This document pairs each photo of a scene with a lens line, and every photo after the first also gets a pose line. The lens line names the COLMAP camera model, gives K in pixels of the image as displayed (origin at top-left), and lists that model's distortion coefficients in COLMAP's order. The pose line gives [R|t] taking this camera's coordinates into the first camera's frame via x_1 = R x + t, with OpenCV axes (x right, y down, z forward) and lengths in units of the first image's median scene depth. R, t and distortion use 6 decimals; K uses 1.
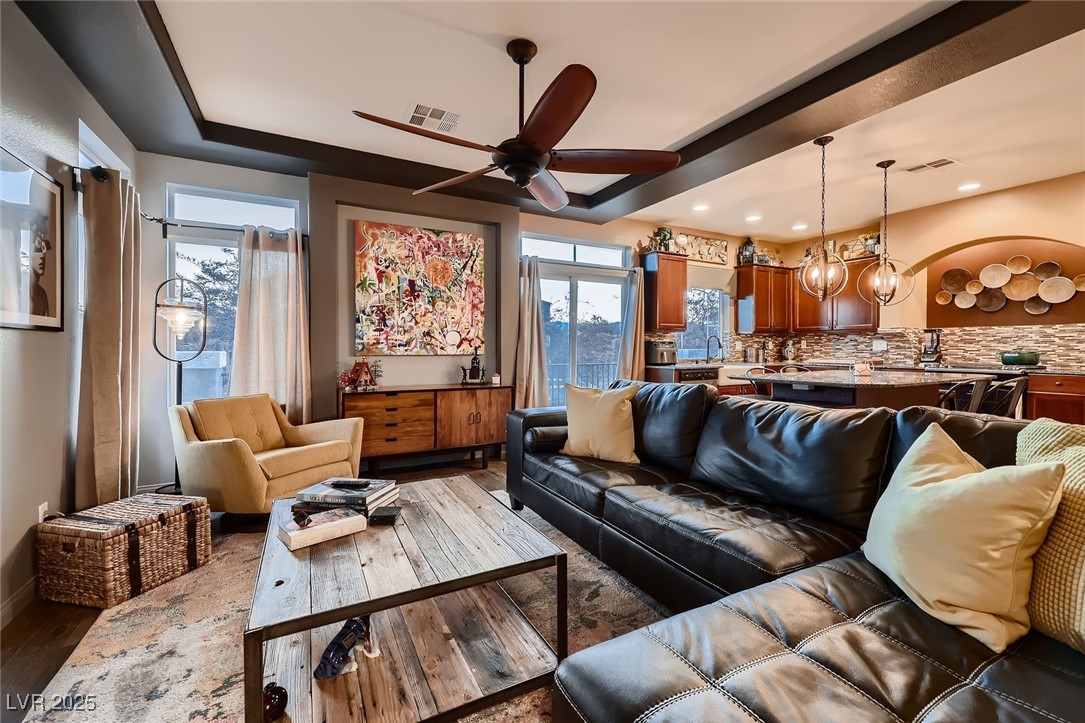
lens RADIAL K [[442.3, 0, 563.2], [0, 442.3, 350.0], [0, 0, 1]] dist [-0.002185, -0.000306]
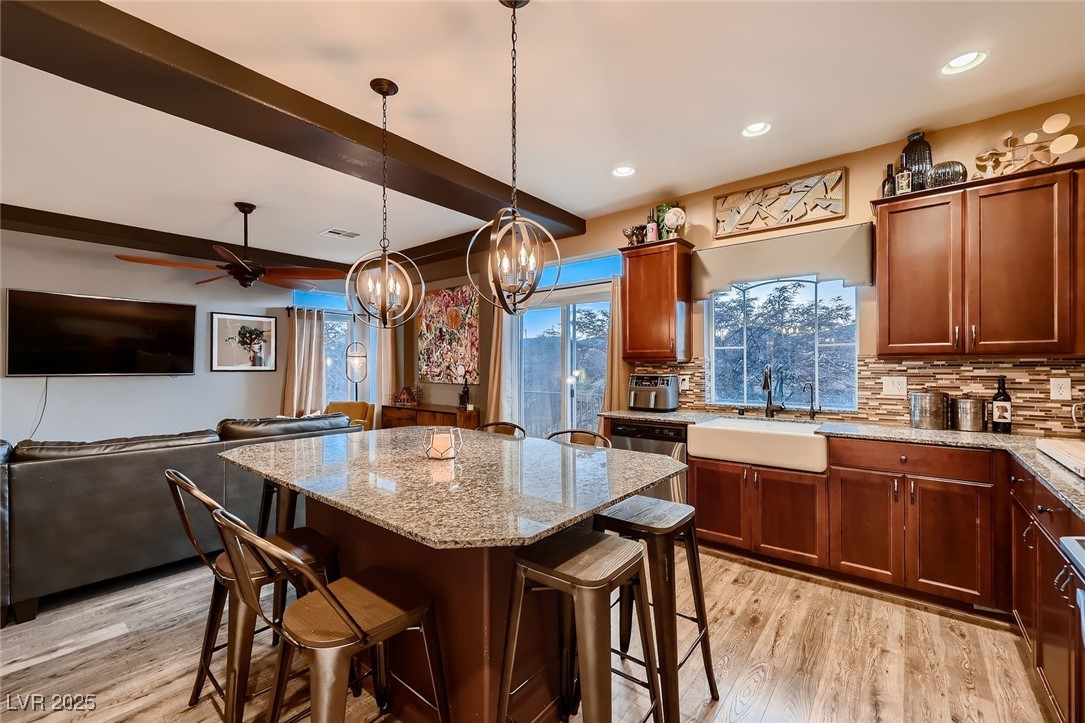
lens RADIAL K [[442.3, 0, 541.3], [0, 442.3, 362.2], [0, 0, 1]] dist [-0.002185, -0.000306]
pose [[0.374691, -0.003942, -0.927141, 0.838581], [-0.004276, 0.999973, -0.005980, -0.036957], [0.927140, 0.006205, 0.374664, 0.625261]]
